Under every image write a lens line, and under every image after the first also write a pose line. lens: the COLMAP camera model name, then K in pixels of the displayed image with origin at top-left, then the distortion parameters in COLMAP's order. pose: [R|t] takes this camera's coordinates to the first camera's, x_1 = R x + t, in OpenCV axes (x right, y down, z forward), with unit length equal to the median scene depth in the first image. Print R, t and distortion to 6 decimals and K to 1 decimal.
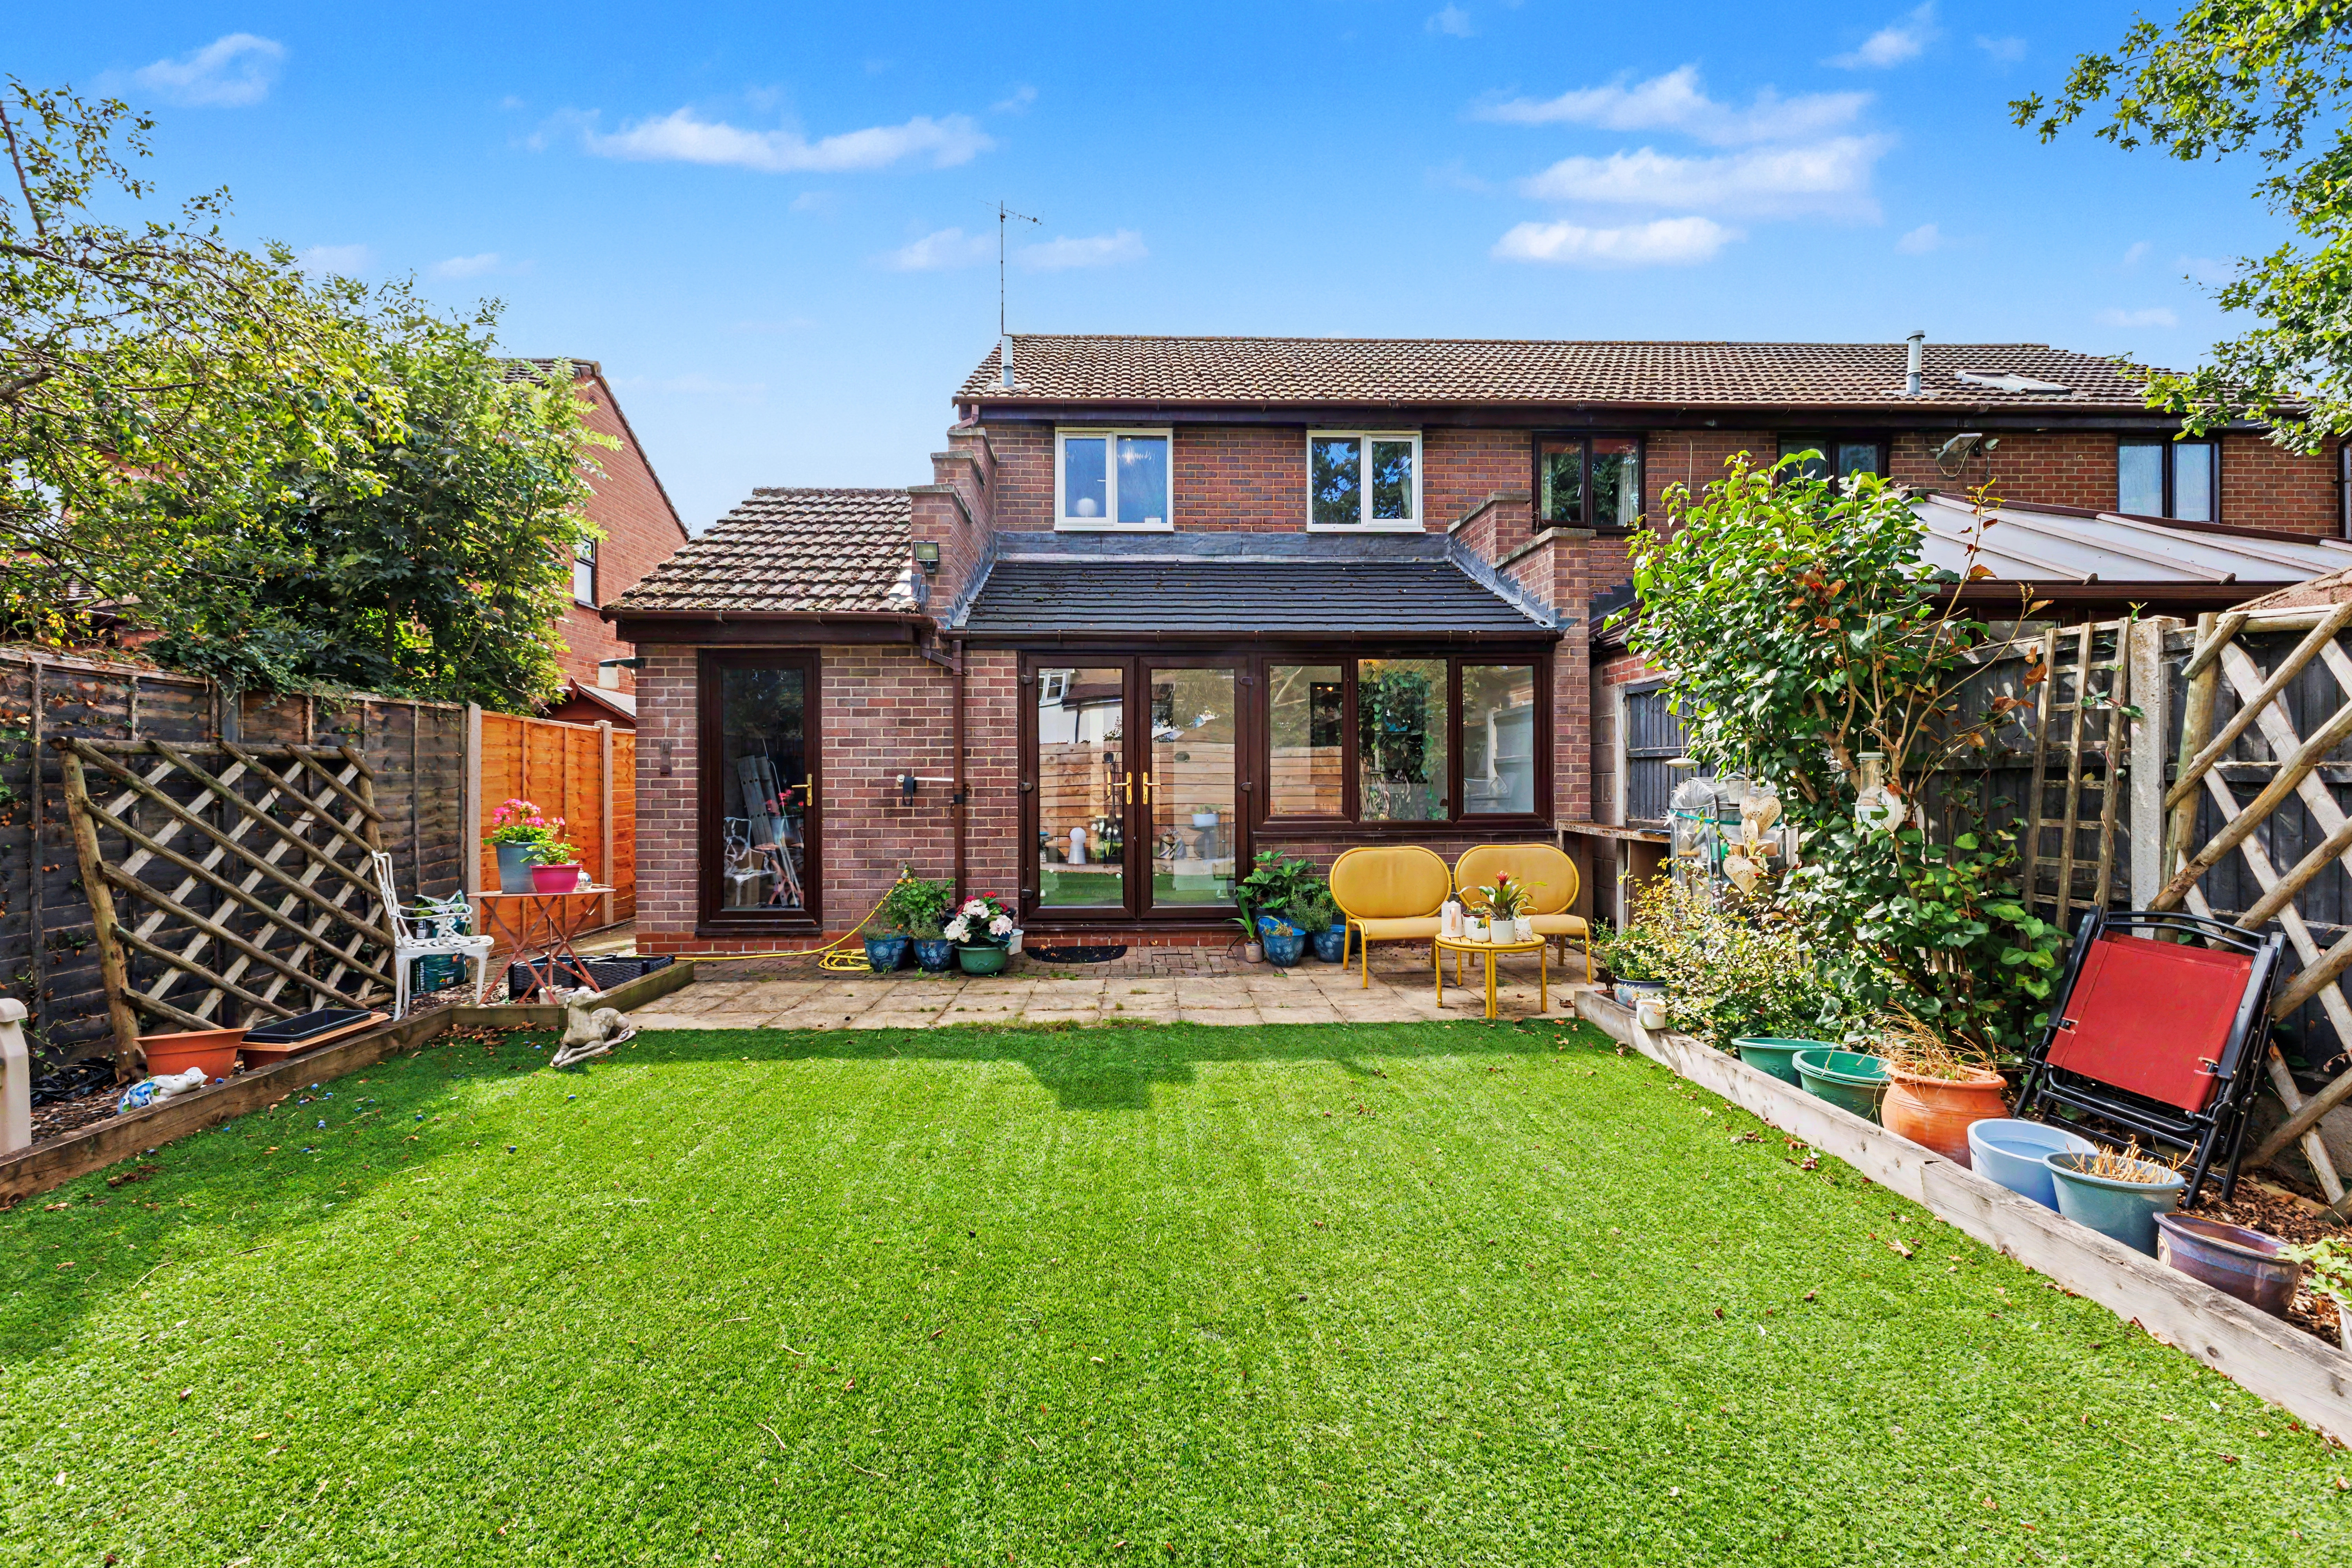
lens RADIAL K [[1021.3, 0, 1178.1], [0, 1021.3, 781.8], [0, 0, 1]] dist [0.012708, -0.003056]
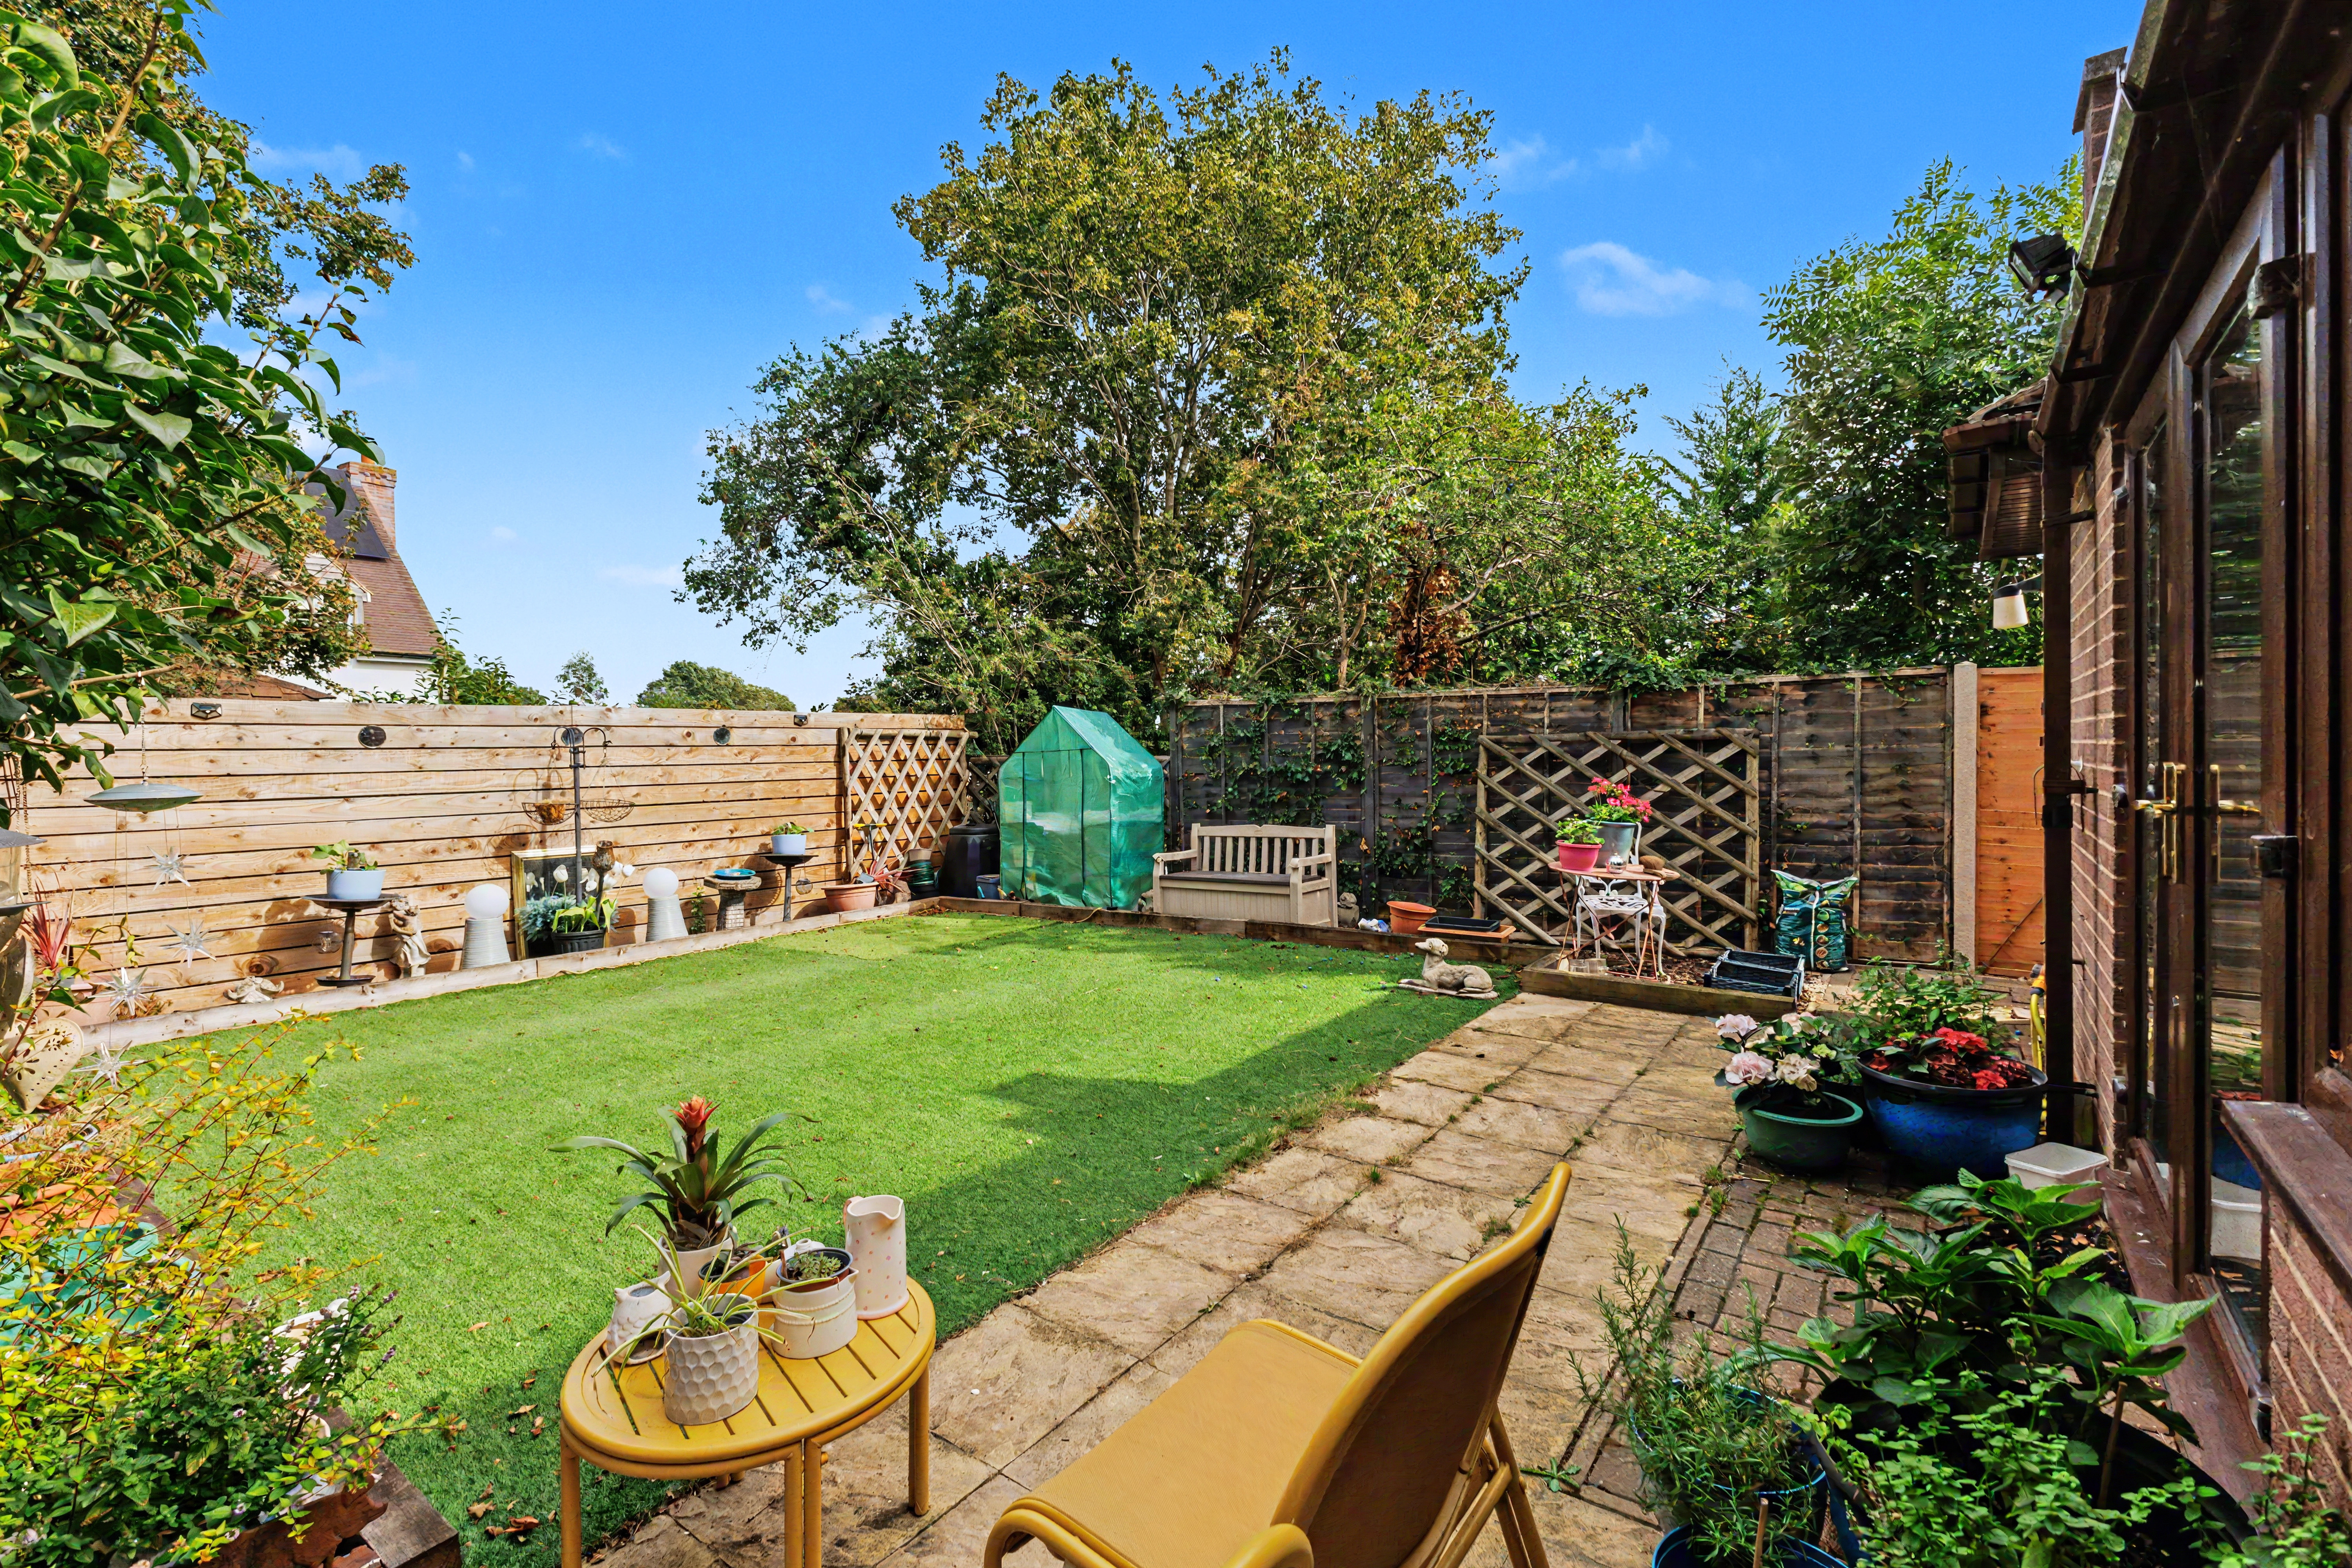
lens RADIAL K [[1021.3, 0, 1183.4], [0, 1021.3, 772.0], [0, 0, 1]] dist [0.012708, -0.003056]
pose [[-0.607727, 0.027799, -0.793659, 0.528218], [0.018204, 0.999612, 0.021073, -0.024671], [0.793937, -0.001642, -0.607998, 1.448800]]
